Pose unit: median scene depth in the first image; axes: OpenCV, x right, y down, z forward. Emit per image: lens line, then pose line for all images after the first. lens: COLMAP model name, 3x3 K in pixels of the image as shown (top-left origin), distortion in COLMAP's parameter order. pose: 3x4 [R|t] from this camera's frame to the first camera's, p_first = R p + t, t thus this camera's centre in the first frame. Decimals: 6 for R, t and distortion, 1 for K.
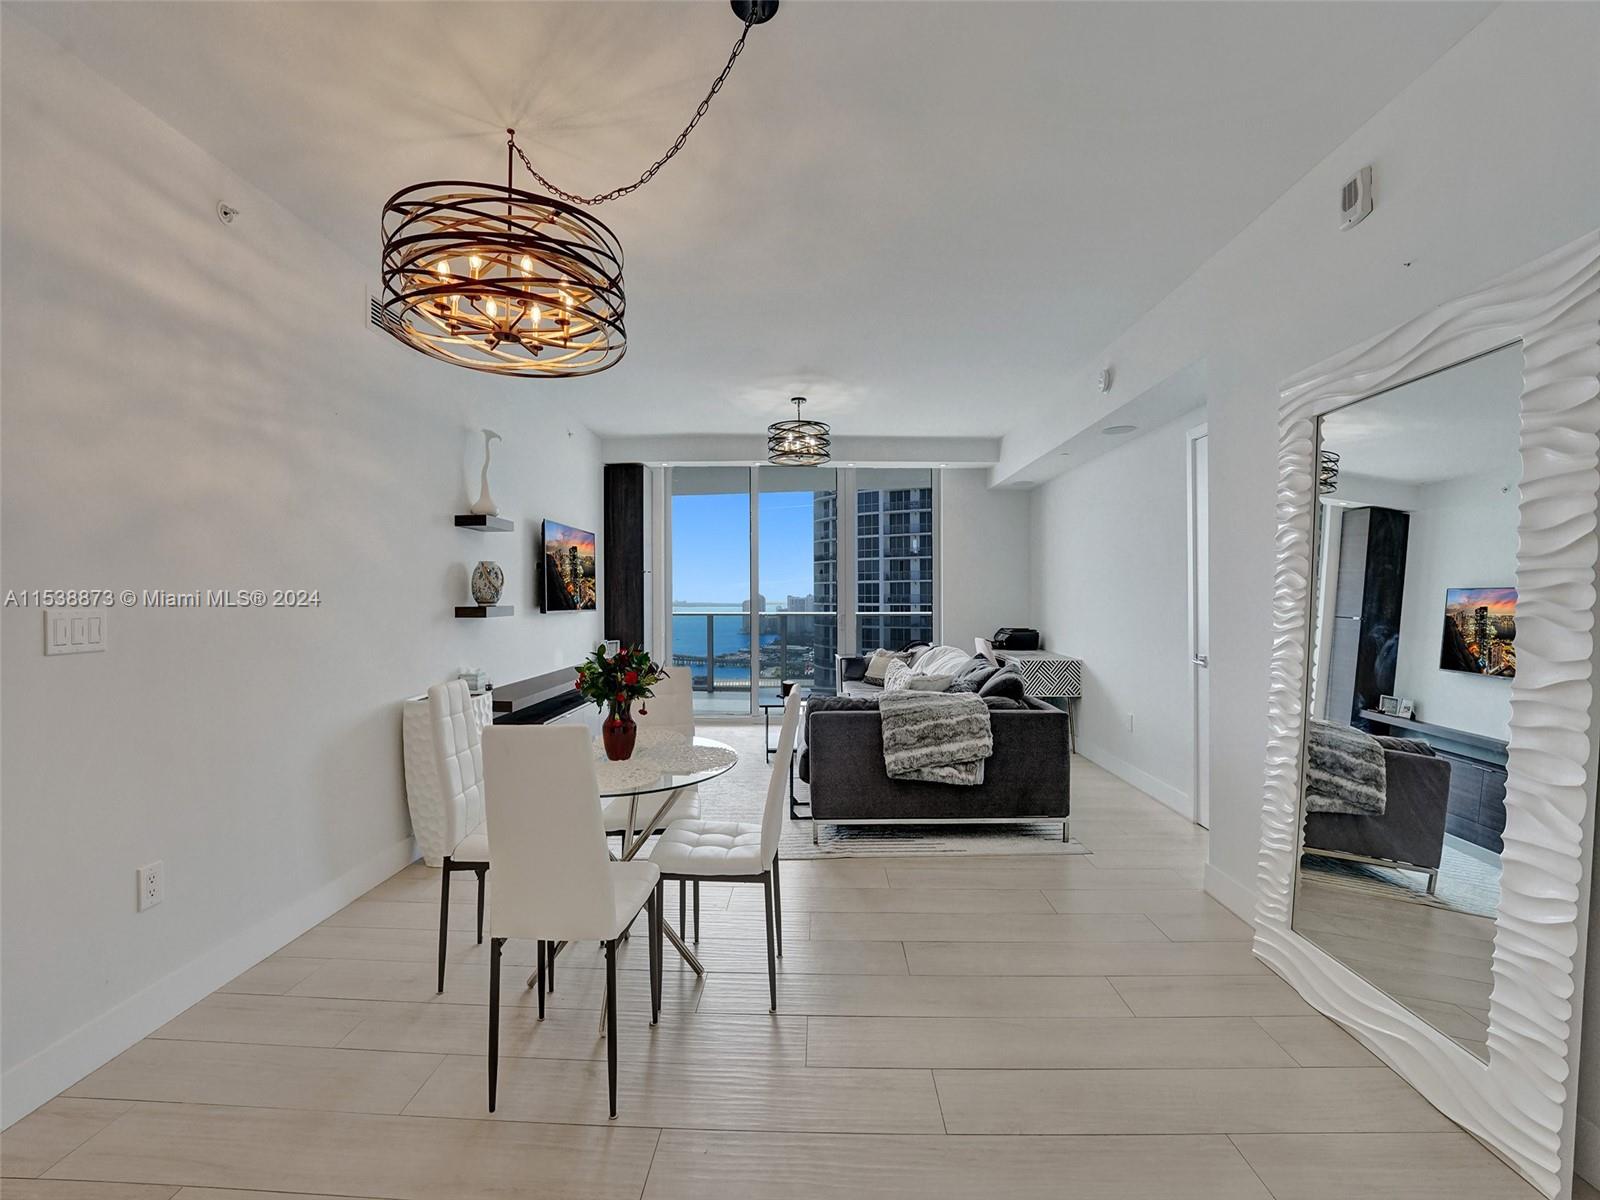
lens RADIAL K [[651.4, 0, 797.7], [0, 651.4, 592.7], [0, 0, 1]] dist [-0.026091, 0.000092]
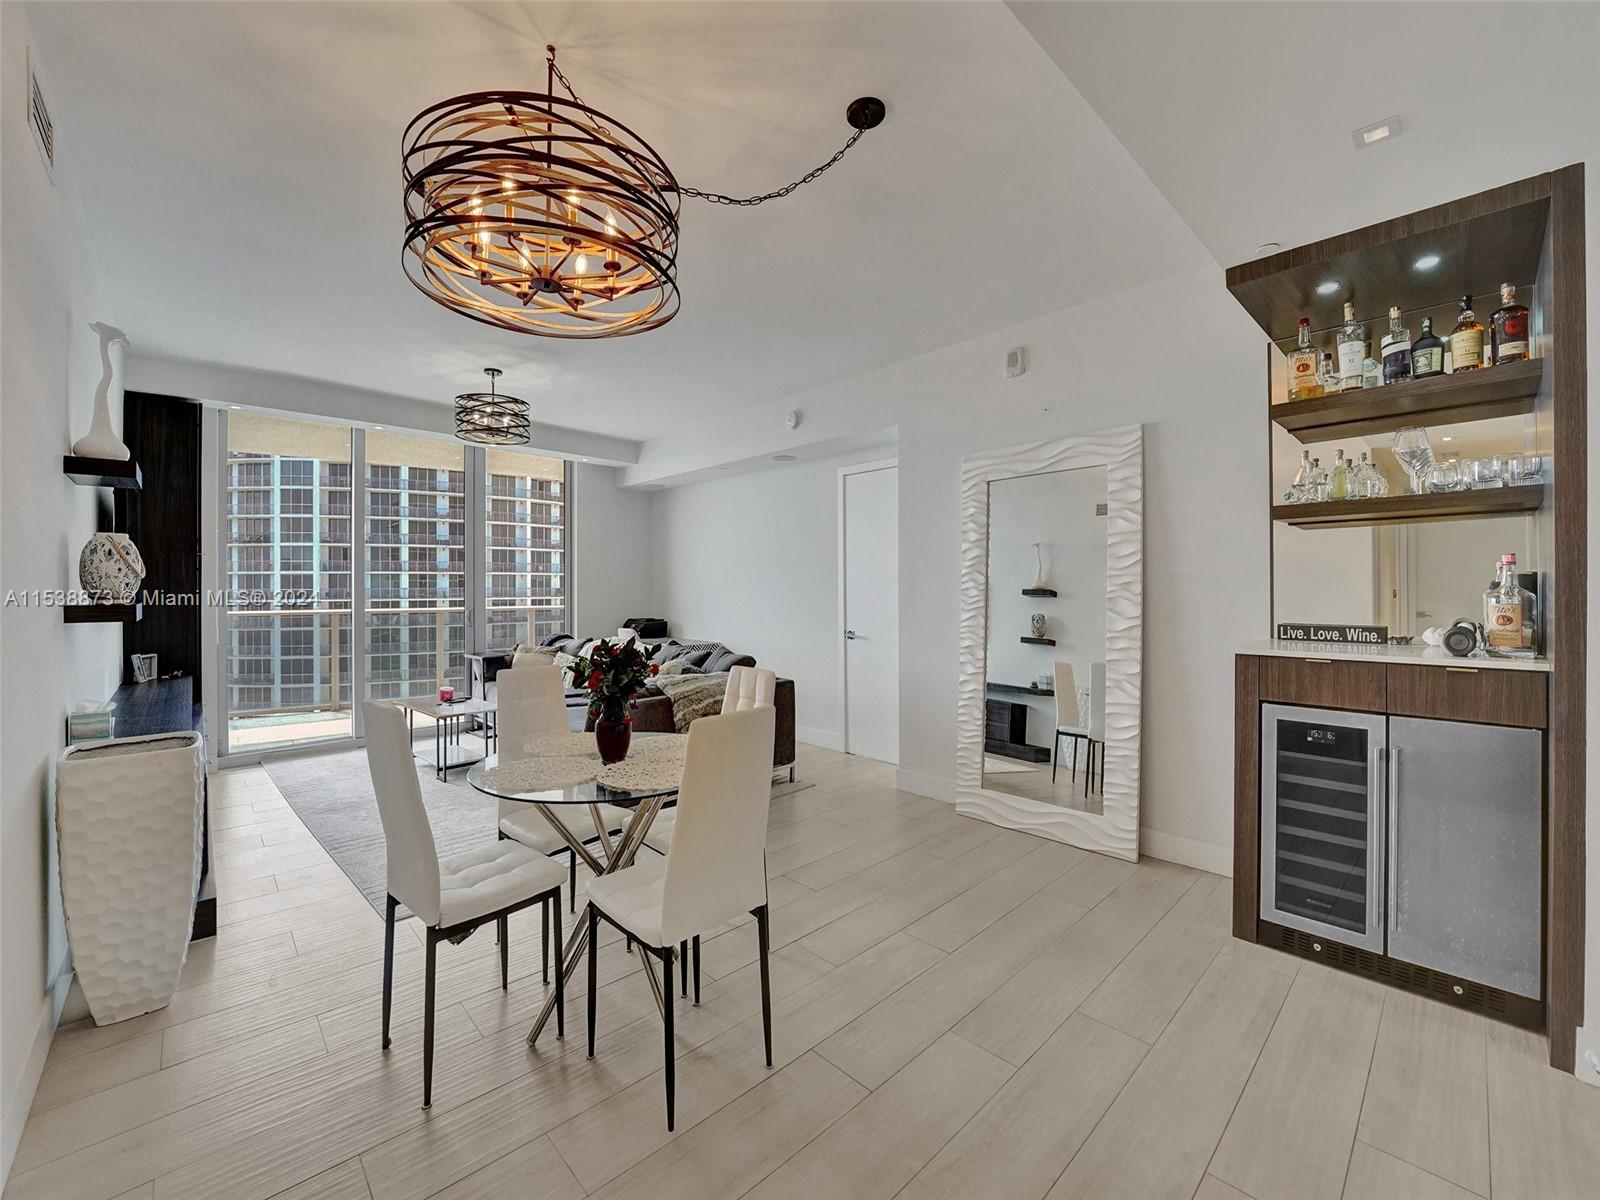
lens RADIAL K [[652.9, 0, 803.3], [0, 652.9, 585.3], [0, 0, 1]] dist [-0.026672, -0.000187]
pose [[0.698841, 0.003486, 0.715269, -0.339372], [-0.002025, 0.999994, -0.002896, 0.002054], [-0.715274, 0.000575, 0.698844, 0.063491]]
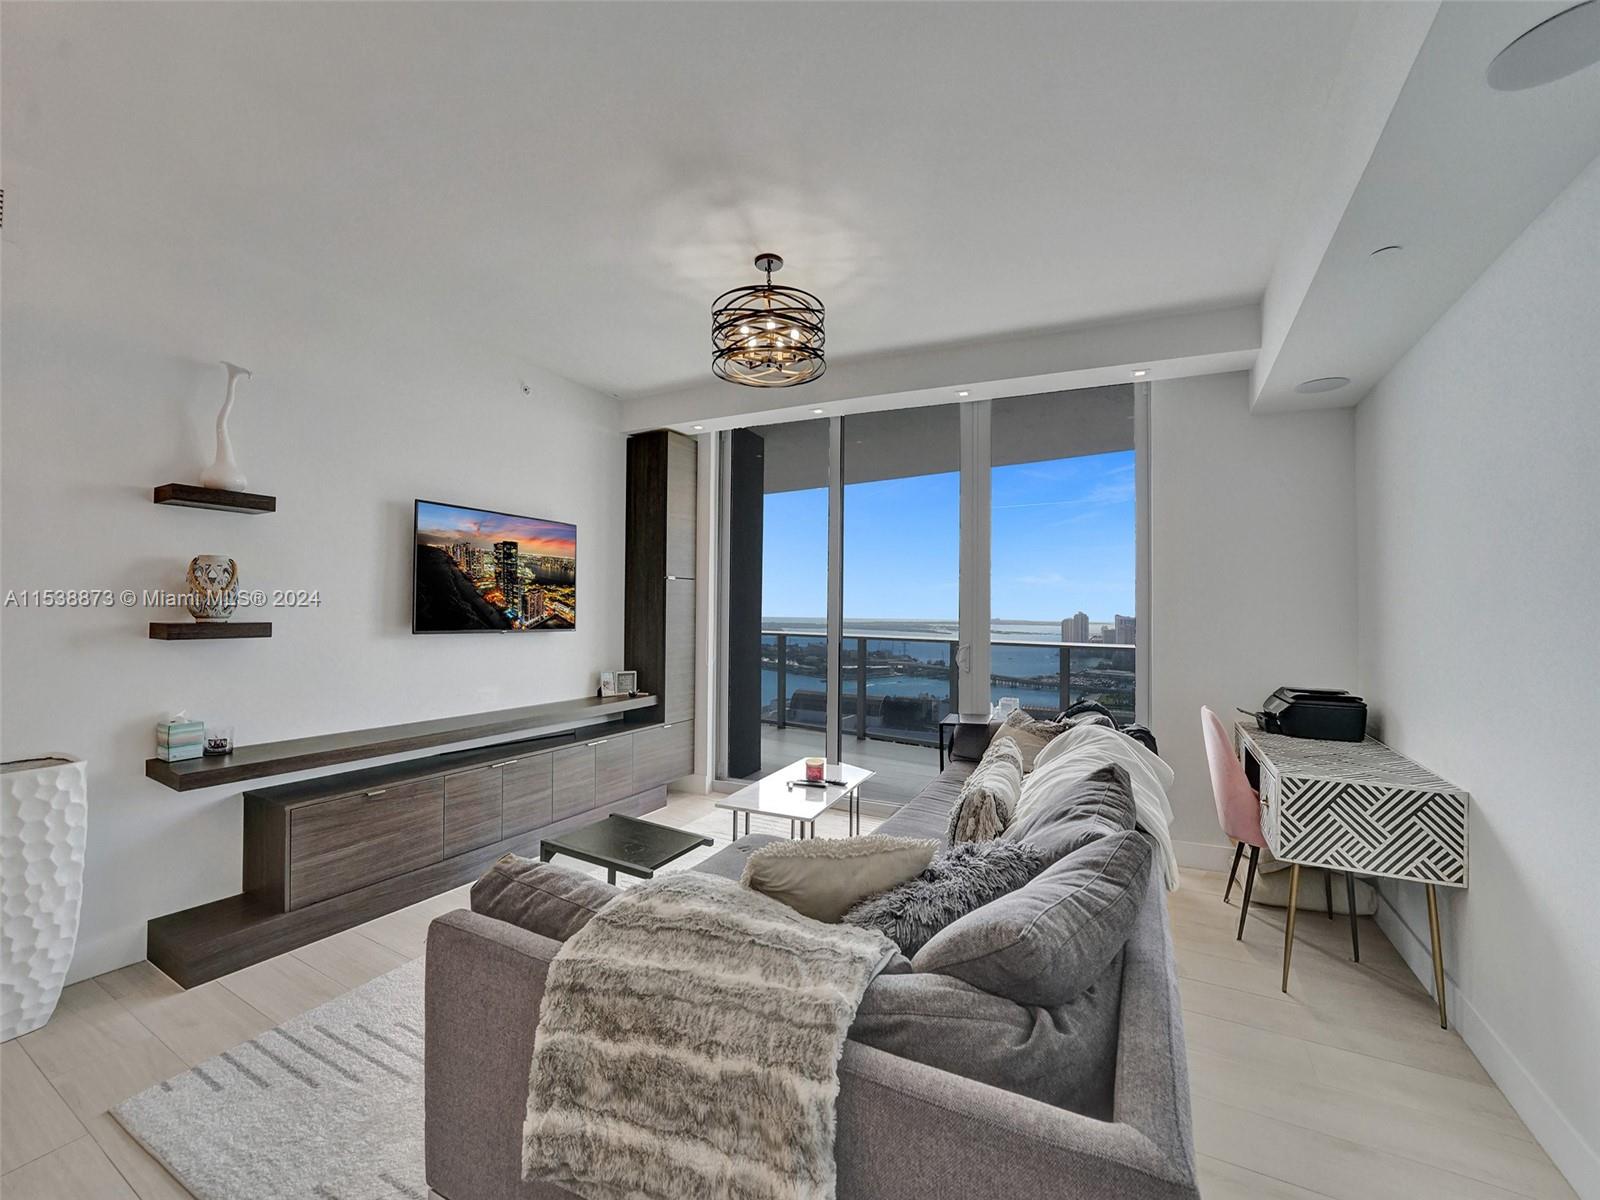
lens RADIAL K [[651.4, 0, 797.7], [0, 651.4, 592.7], [0, 0, 1]] dist [-0.026091, 0.000092]
pose [[0.889084, 0.000011, -0.457744, 0.276440], [-0.011427, 0.999689, -0.022170, -0.001909], [0.457601, 0.024942, 0.888808, 0.528117]]
